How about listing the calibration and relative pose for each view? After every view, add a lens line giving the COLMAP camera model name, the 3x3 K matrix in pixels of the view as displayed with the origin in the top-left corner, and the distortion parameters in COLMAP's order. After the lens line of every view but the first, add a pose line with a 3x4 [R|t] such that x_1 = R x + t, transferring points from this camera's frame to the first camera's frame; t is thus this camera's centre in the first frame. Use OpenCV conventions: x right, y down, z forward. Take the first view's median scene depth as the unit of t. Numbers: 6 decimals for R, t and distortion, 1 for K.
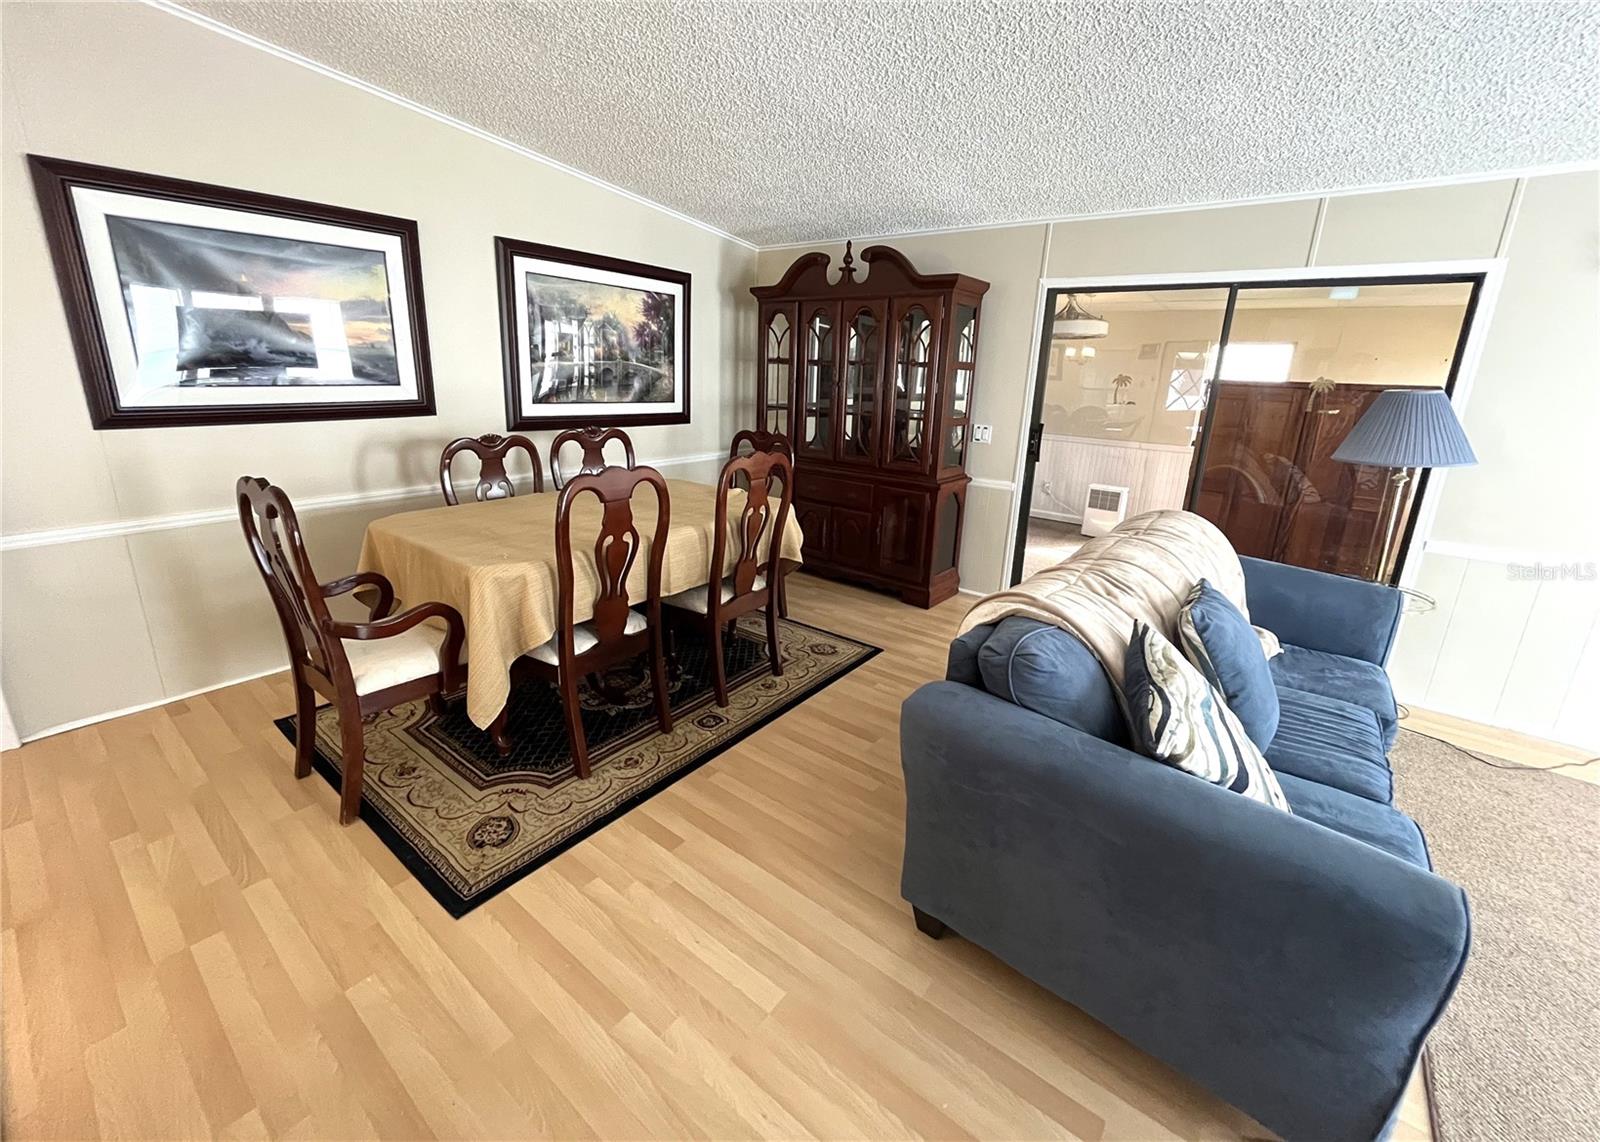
lens RADIAL K [[648.0, 0, 798.1], [0, 648.0, 541.4], [0, 0, 1]] dist [-0.001665, -0.000310]
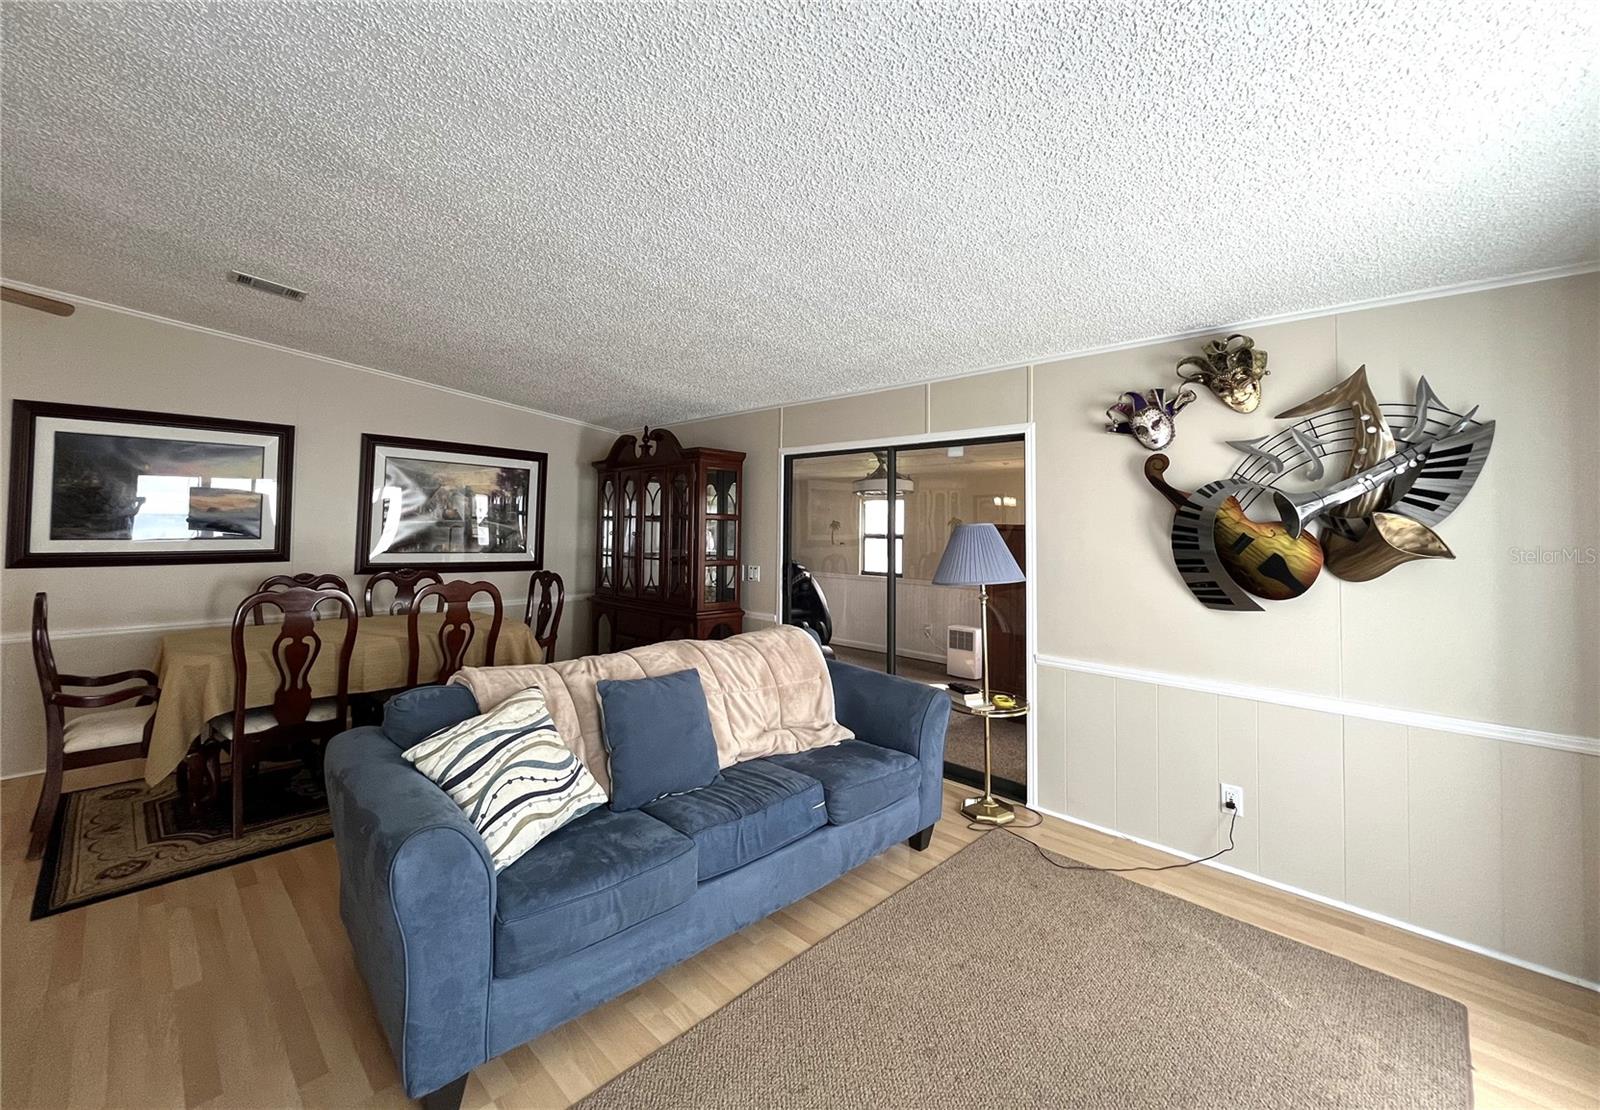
lens RADIAL K [[646.6, 0, 797.3], [0, 646.6, 510.5], [0, 0, 1]] dist [-0.002258, -0.000315]
pose [[0.994523, -0.023797, -0.101773, 0.644740], [-0.006886, 0.956701, -0.290990, 0.086145], [0.104291, 0.290097, 0.951298, -0.176720]]
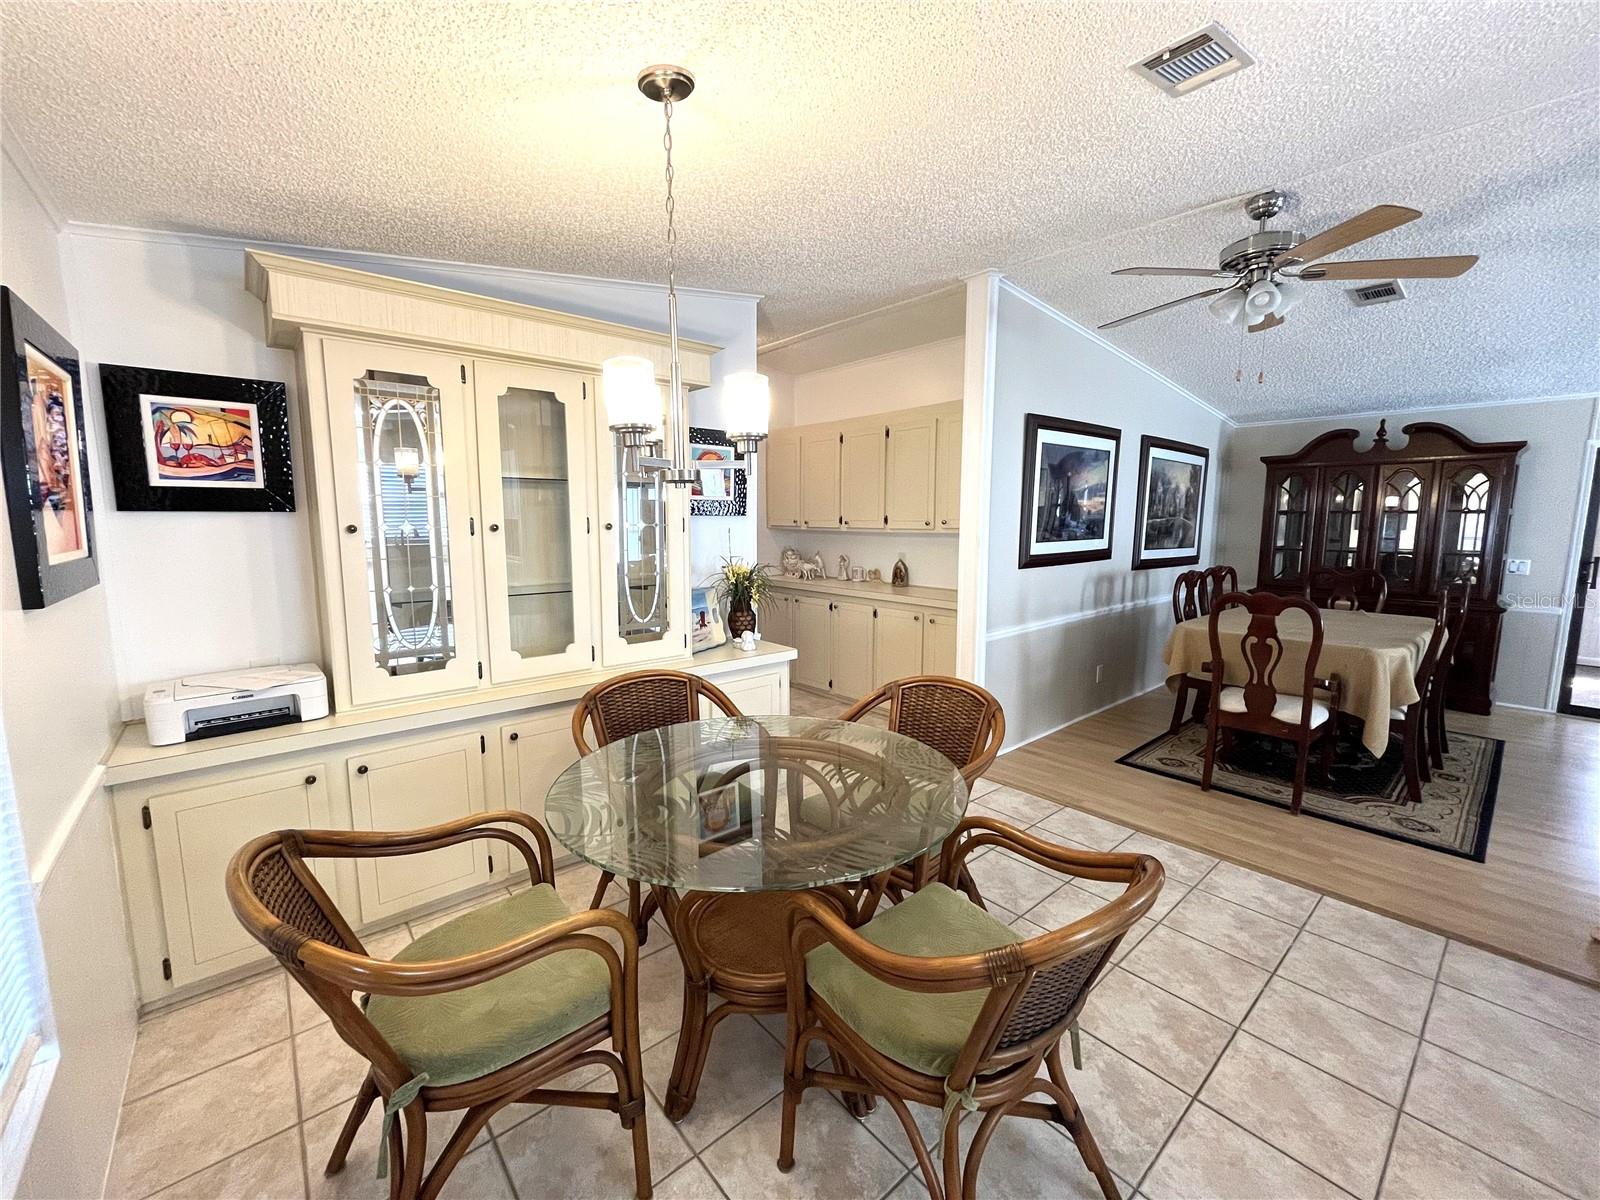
lens RADIAL K [[647.8, 0, 798.9], [0, 647.8, 598.2], [0, 0, 1]] dist [-0.003821, 0.000018]
pose [[0.979188, -0.007956, -0.202801, -1.015850], [-0.020205, 0.990447, -0.136409, 0.104030], [0.201949, 0.137668, 0.969672, -0.530435]]
